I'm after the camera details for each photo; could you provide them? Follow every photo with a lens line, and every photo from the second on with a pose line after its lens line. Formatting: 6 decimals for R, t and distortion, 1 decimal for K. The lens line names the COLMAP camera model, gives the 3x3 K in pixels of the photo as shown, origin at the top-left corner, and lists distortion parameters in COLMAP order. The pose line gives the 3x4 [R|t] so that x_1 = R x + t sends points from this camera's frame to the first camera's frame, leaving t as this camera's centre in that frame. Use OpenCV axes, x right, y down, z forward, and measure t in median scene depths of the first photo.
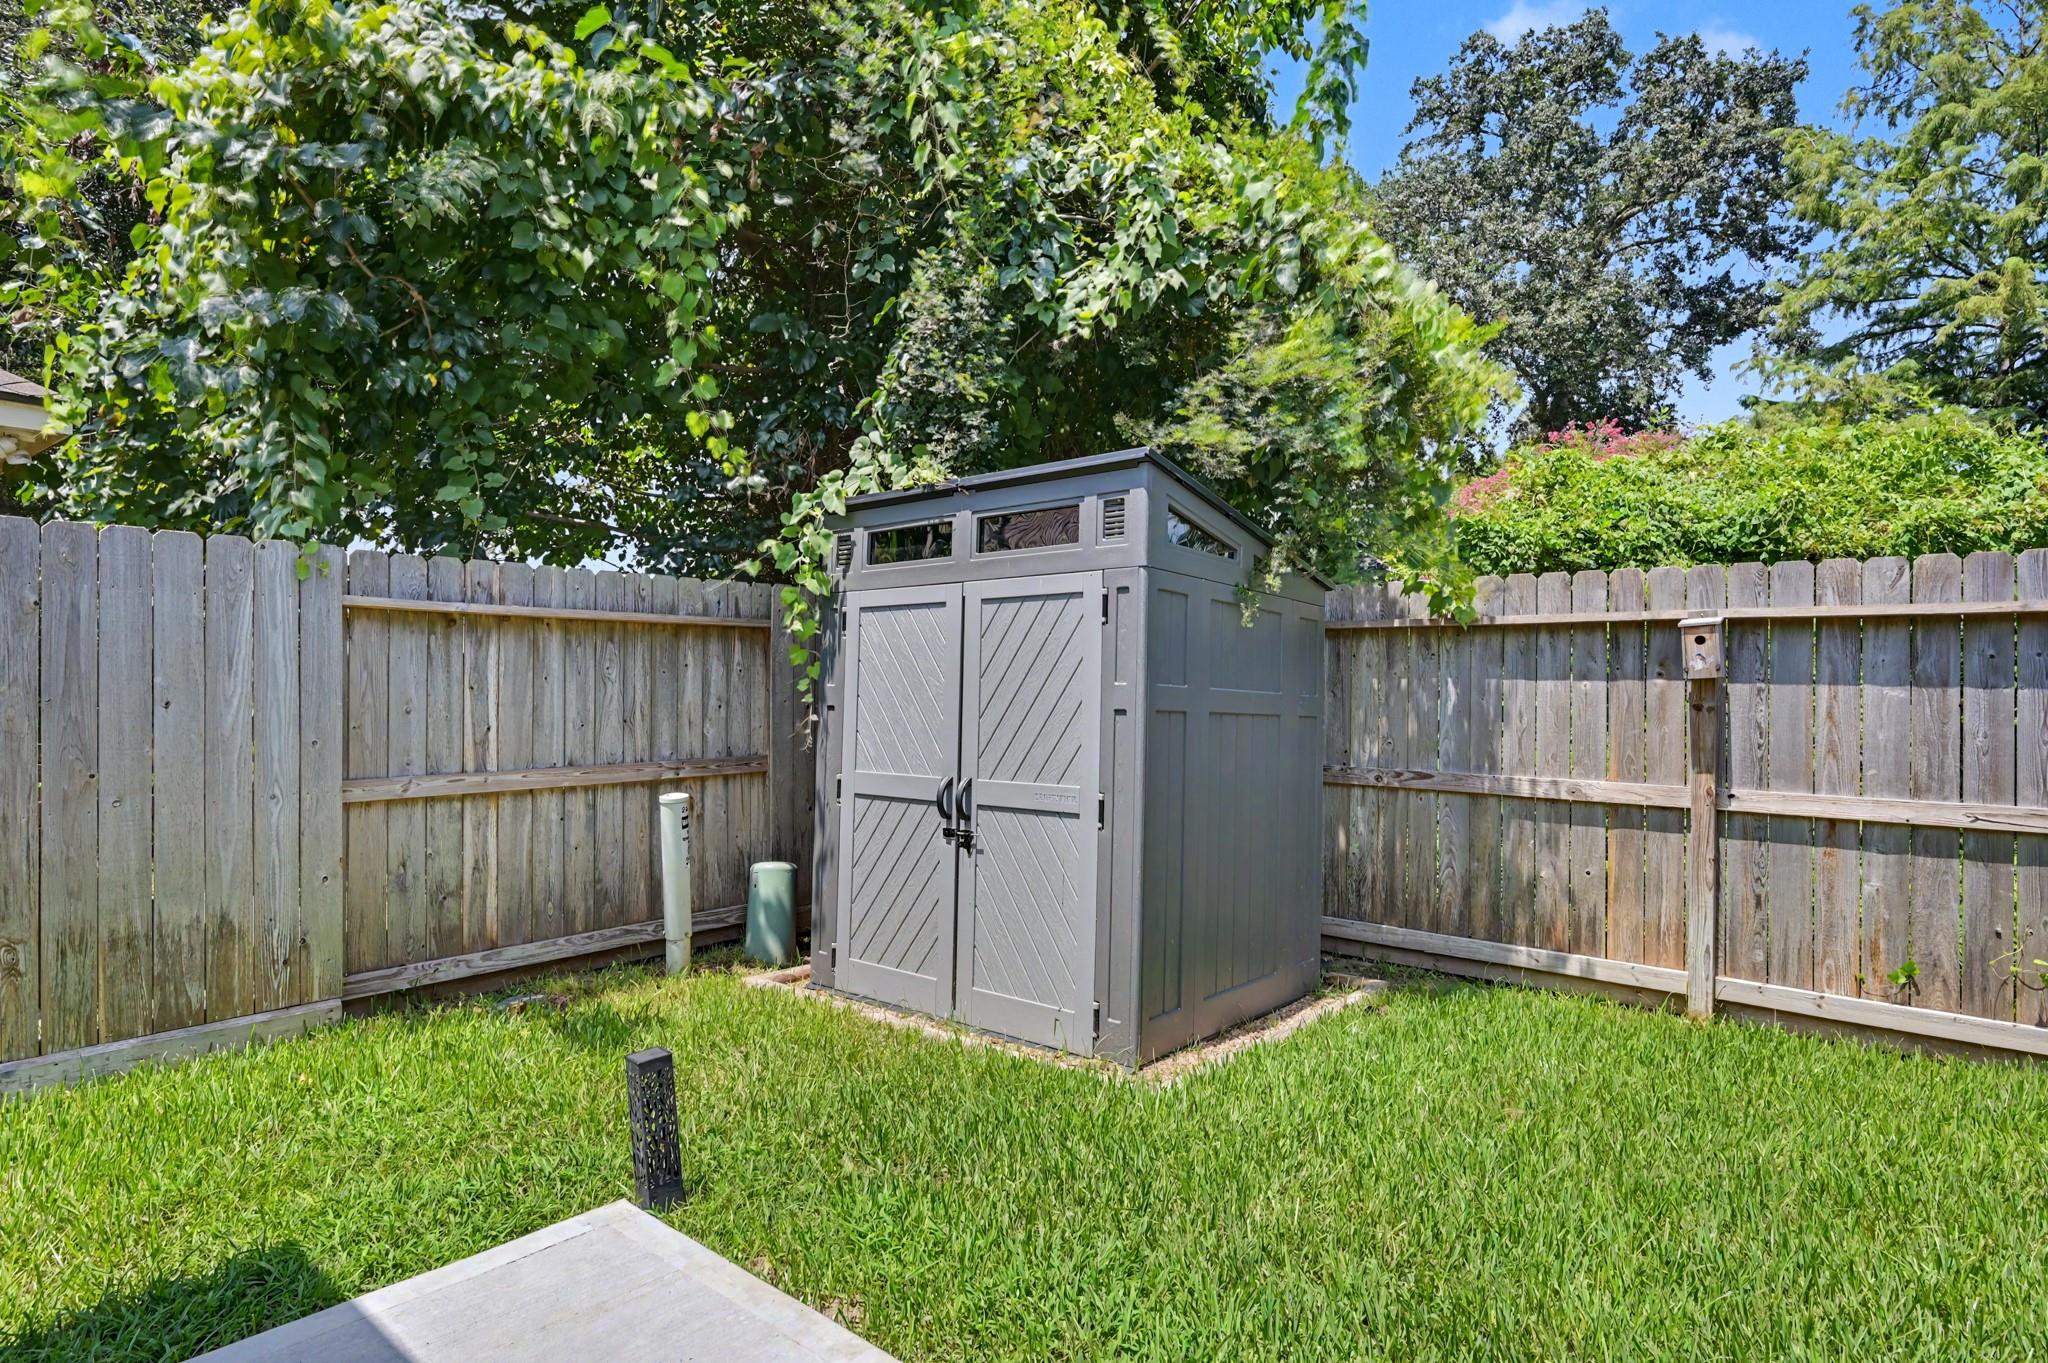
lens RADIAL K [[1084.9, 0, 1036.3], [0, 1084.9, 679.7], [0, 0, 1]] dist [-0.010765, -0.000597]
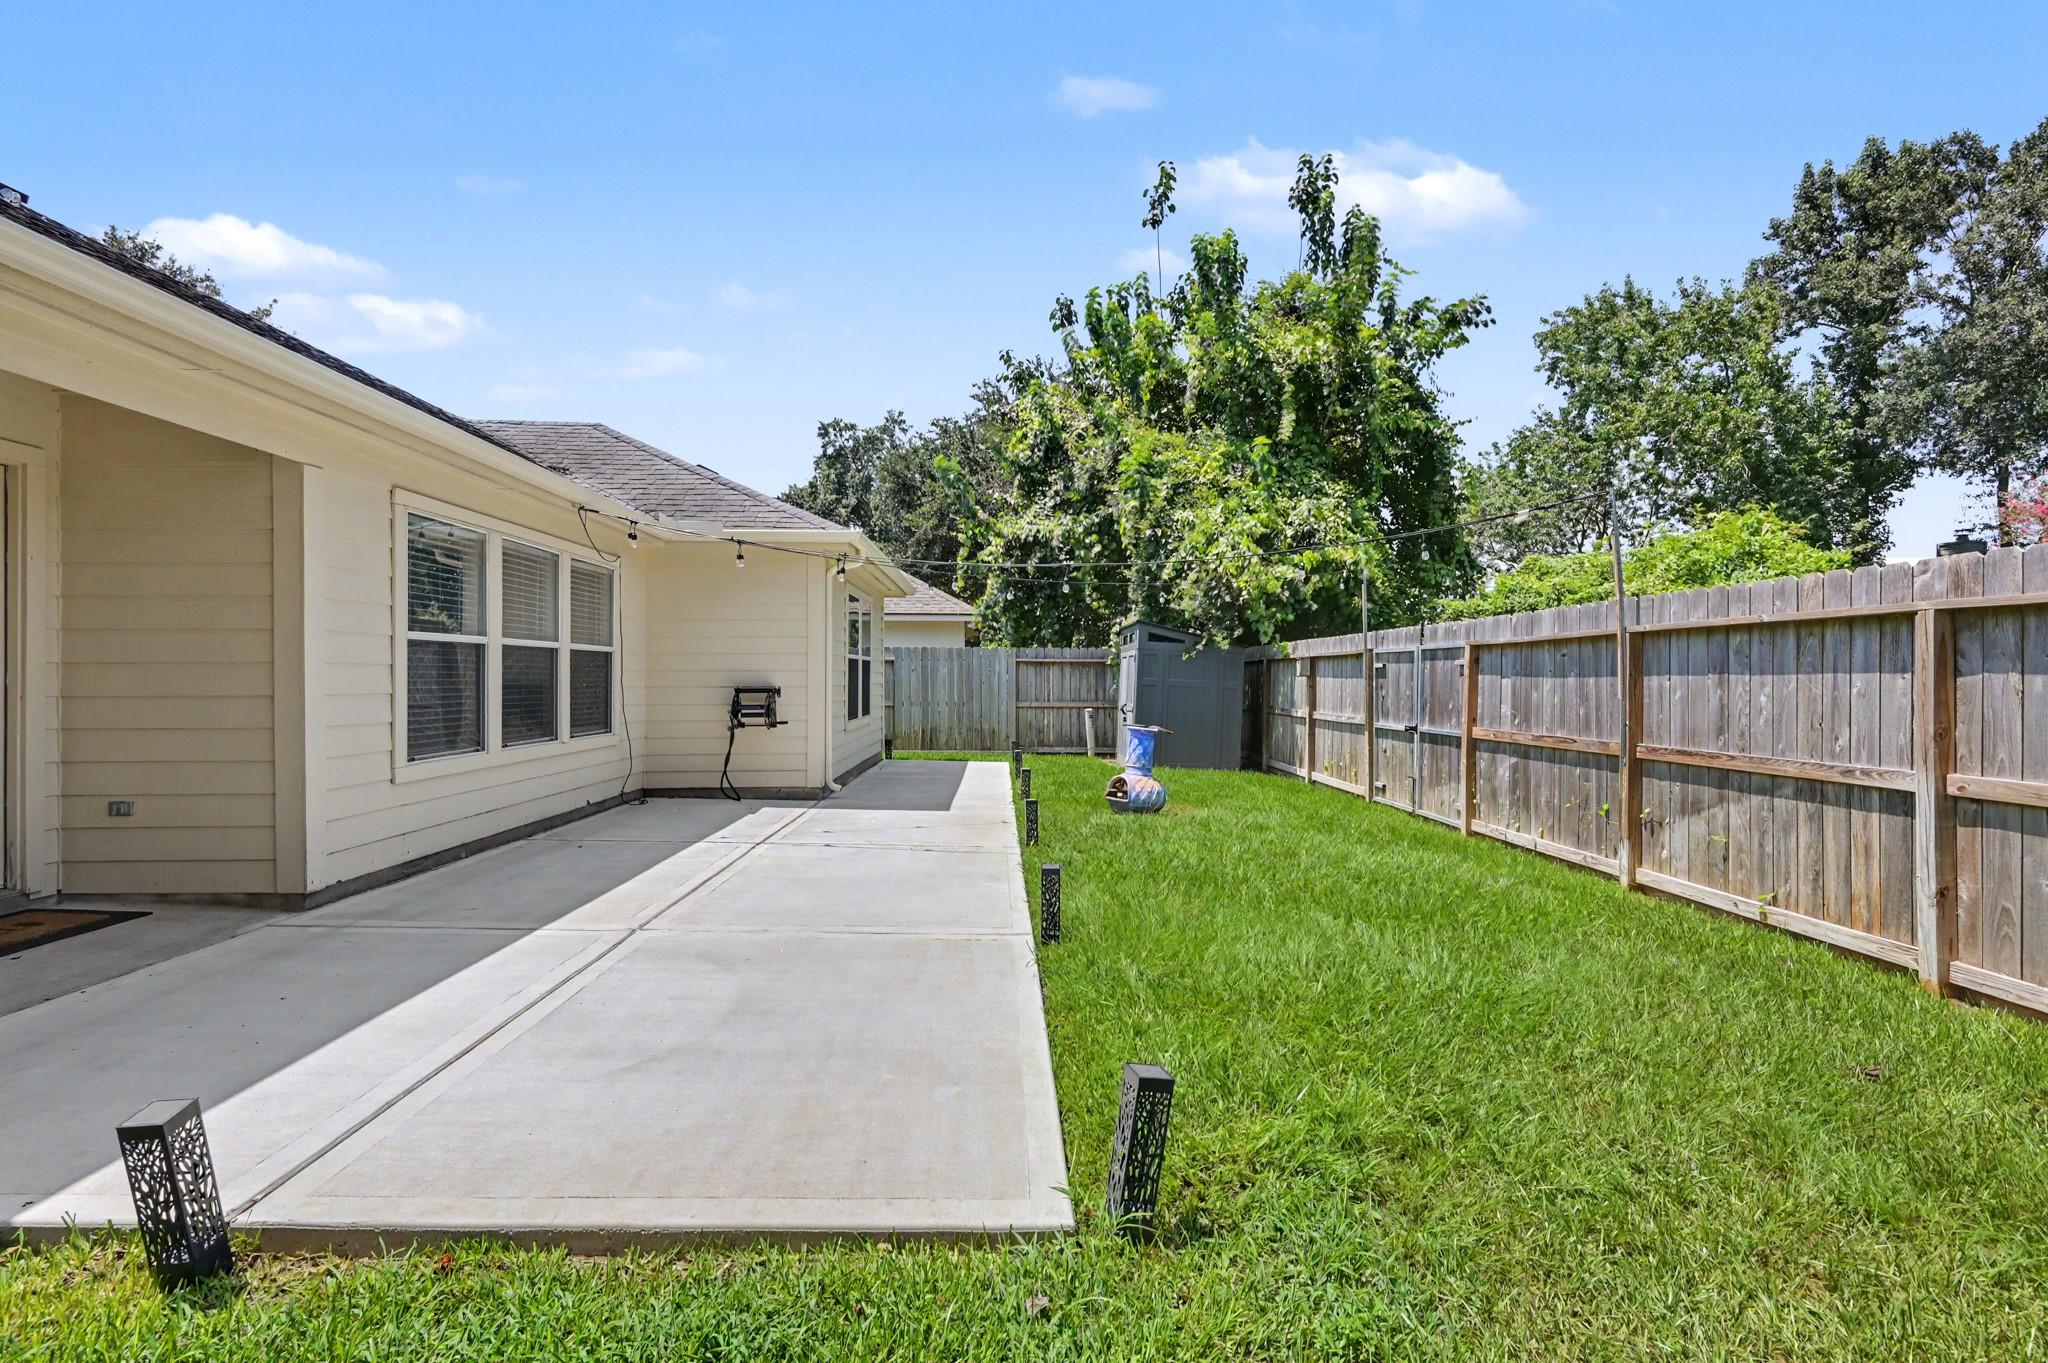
lens RADIAL K [[932.2, 0, 1035.3], [0, 932.2, 681.6], [0, 0, 1]] dist [0.000356, -0.000113]
pose [[0.671983, -0.001339, -0.740565, 1.960162], [-0.002545, 0.999988, -0.004118, 0.026520], [0.740562, 0.004652, 0.671972, -1.317411]]
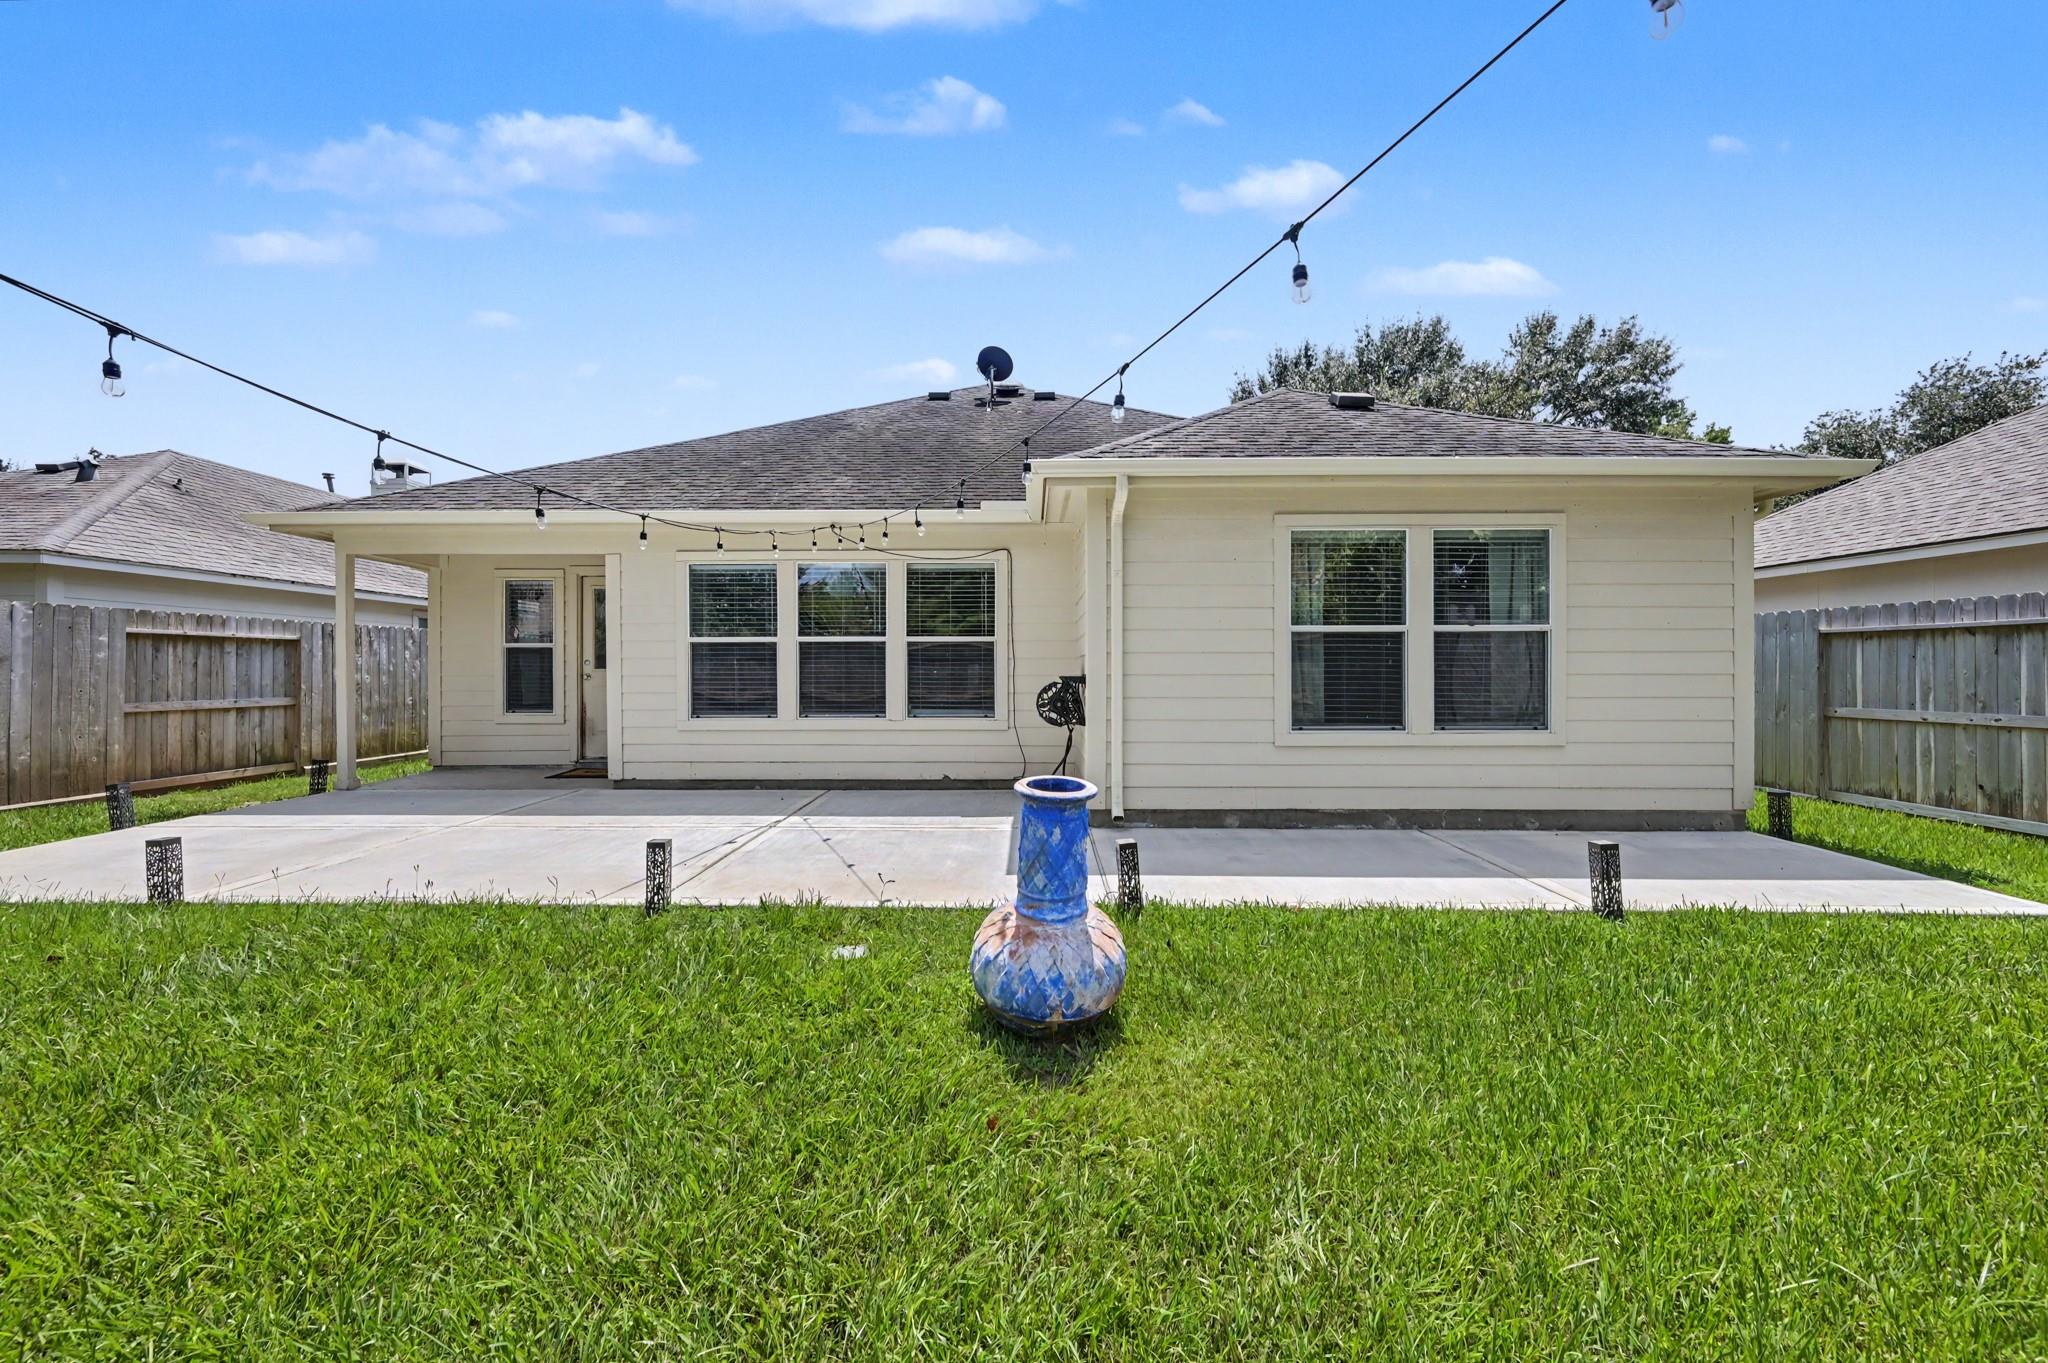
lens RADIAL K [[808.3, 0, 1020.4], [0, 808.3, 686.2], [0, 0, 1]] dist [-0.000210, 0.000393]
pose [[-0.773558, 0.006220, -0.633695, 1.145179], [-0.007129, 0.999803, 0.018517, 0.025156], [0.633685, 0.018841, -0.773361, 0.472775]]
